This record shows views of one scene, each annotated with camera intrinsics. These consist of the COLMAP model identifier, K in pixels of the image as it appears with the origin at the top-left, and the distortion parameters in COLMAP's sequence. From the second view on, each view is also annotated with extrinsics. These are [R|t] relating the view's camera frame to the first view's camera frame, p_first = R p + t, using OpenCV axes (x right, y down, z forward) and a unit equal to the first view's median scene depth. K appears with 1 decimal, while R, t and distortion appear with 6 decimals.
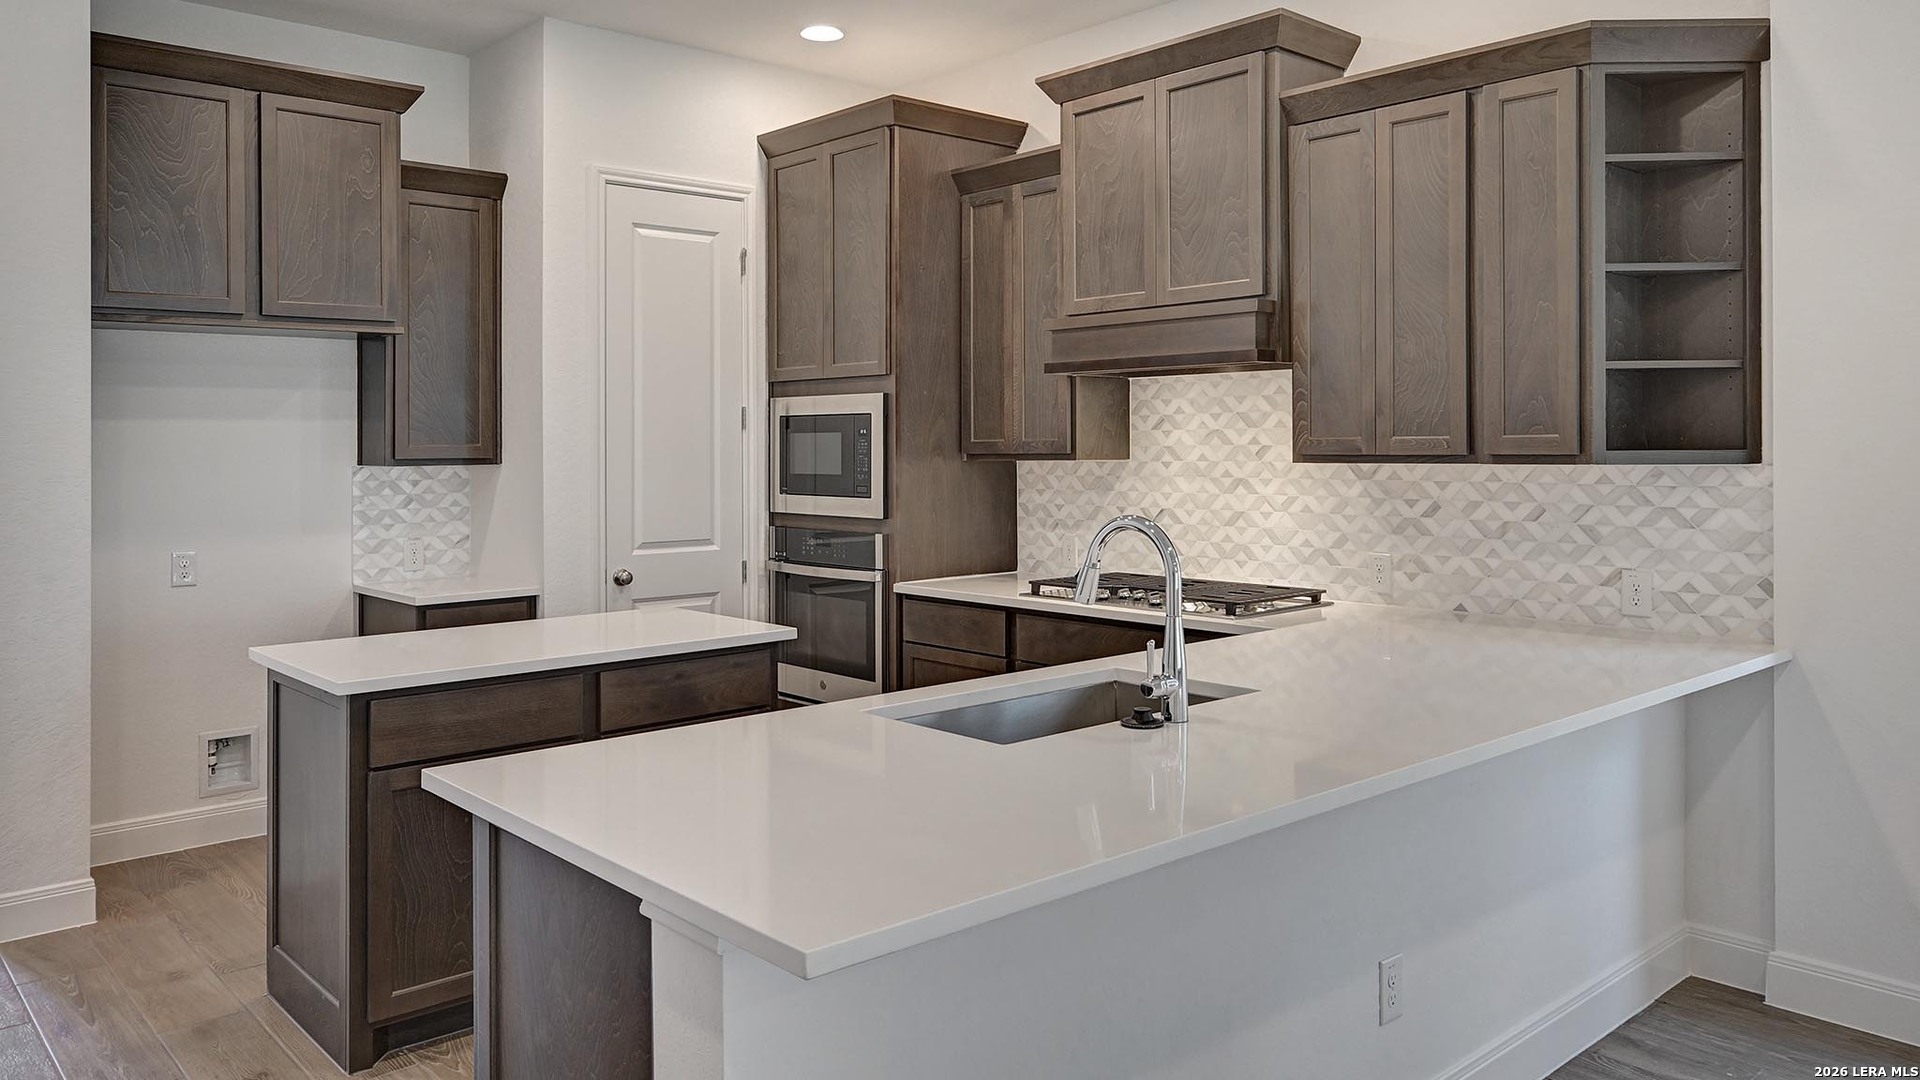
lens RADIAL K [[1358.4, 0, 996.2], [0, 1358.4, 433.8], [0, 0, 1]] dist [-0.004224, 0.001299]
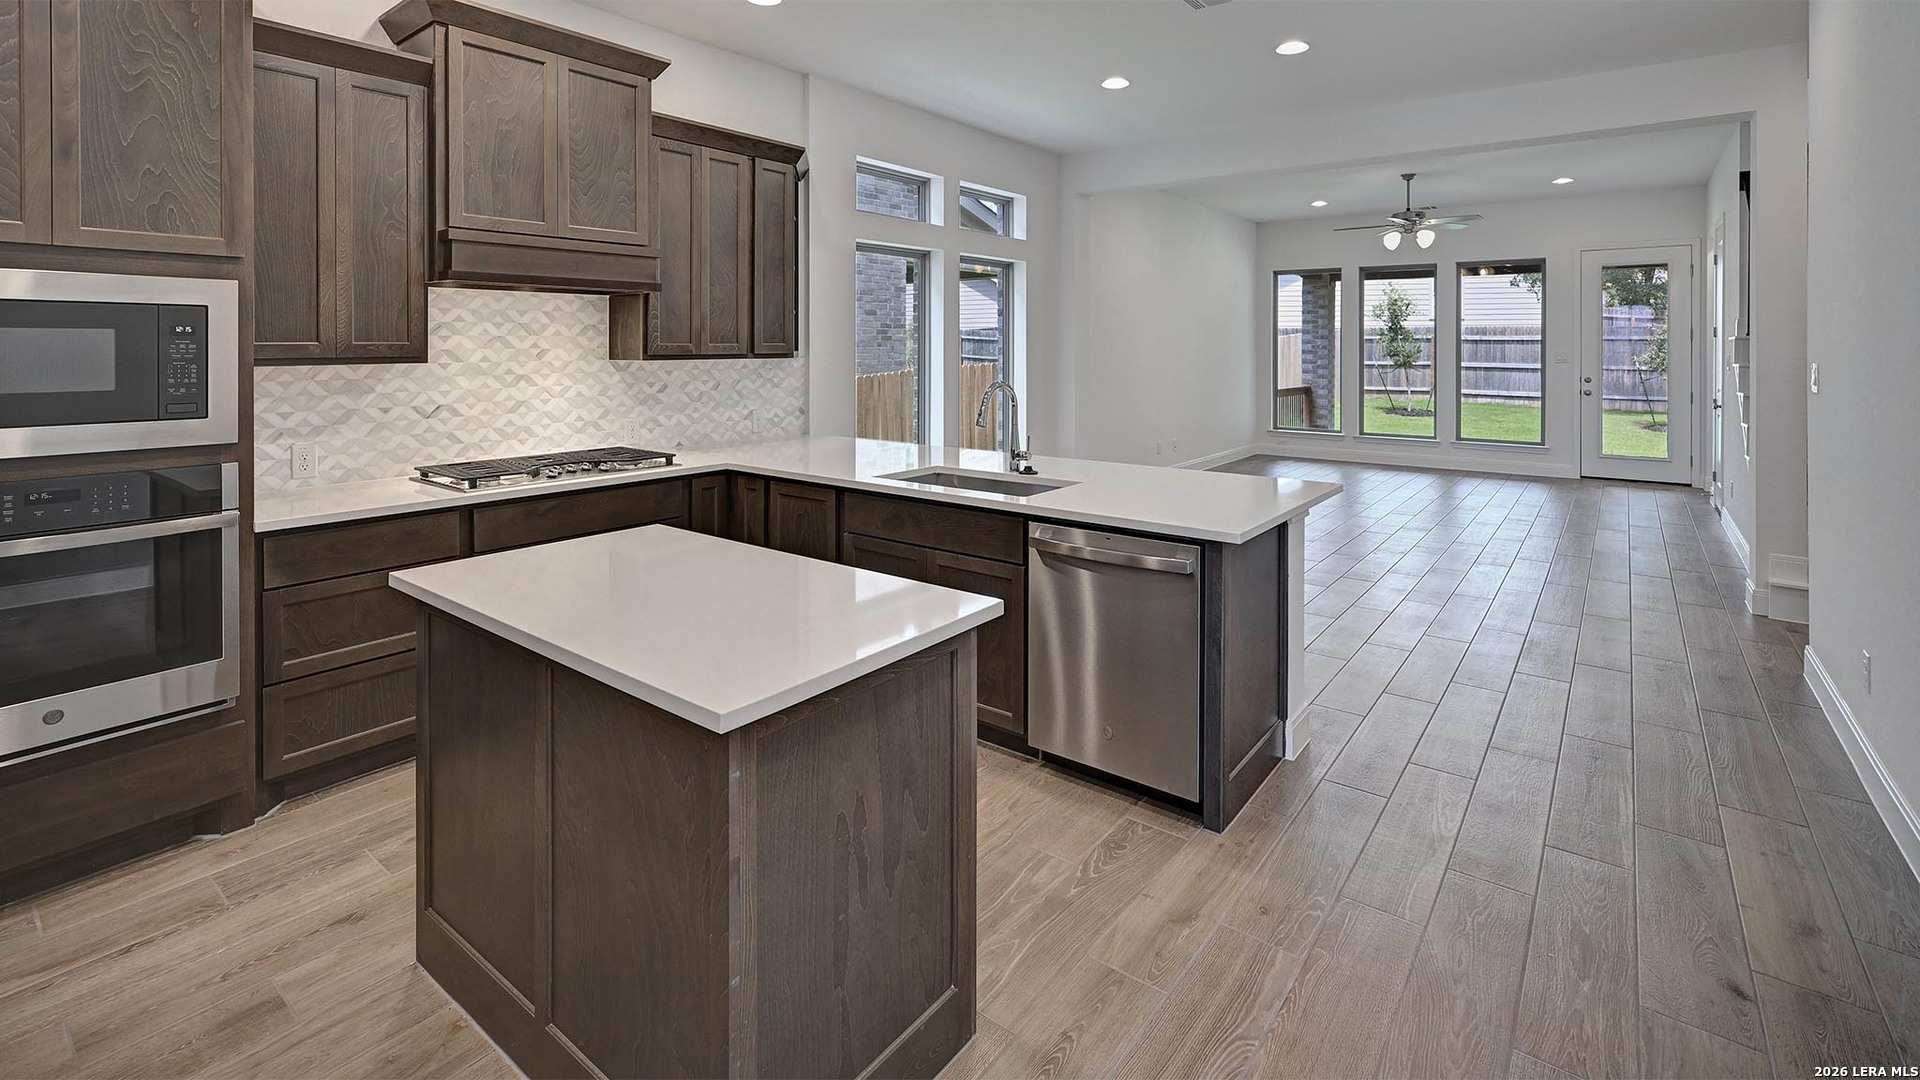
lens RADIAL K [[866.2, 0, 955.8], [0, 866.2, 350.8], [0, 0, 1]] dist [-0.013480, 0.000284]
pose [[-0.163506, 0.000151, 0.986542, -0.673781], [-0.006125, 0.999981, -0.001168, 0.008515], [-0.986523, -0.006234, -0.163502, 0.714850]]
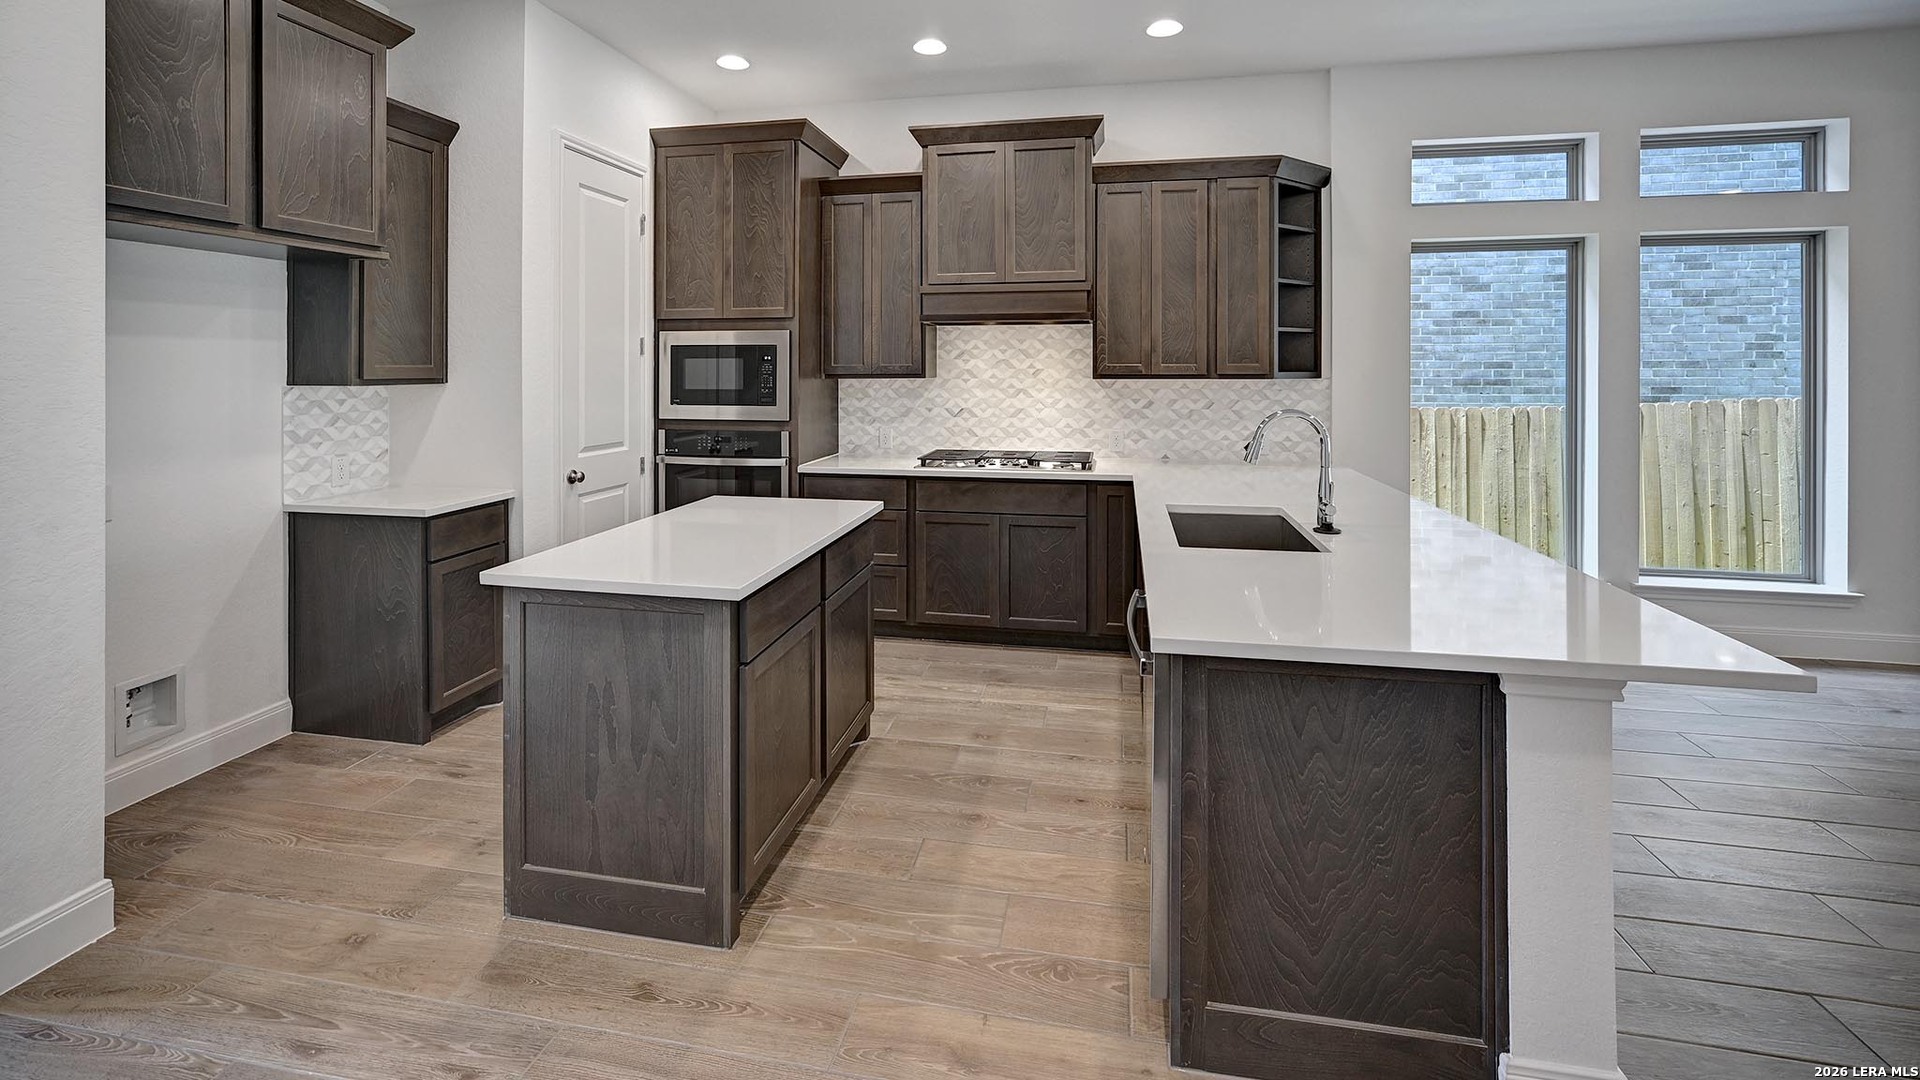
lens RADIAL K [[793.8, 0, 956.2], [0, 793.8, 369.5], [0, 0, 1]] dist [-0.011334, 0.000158]
pose [[0.805355, 0.003433, 0.592783, -0.454494], [-0.007816, 0.999958, 0.004829, 0.004960], [-0.592742, -0.008522, 0.805348, 0.254635]]
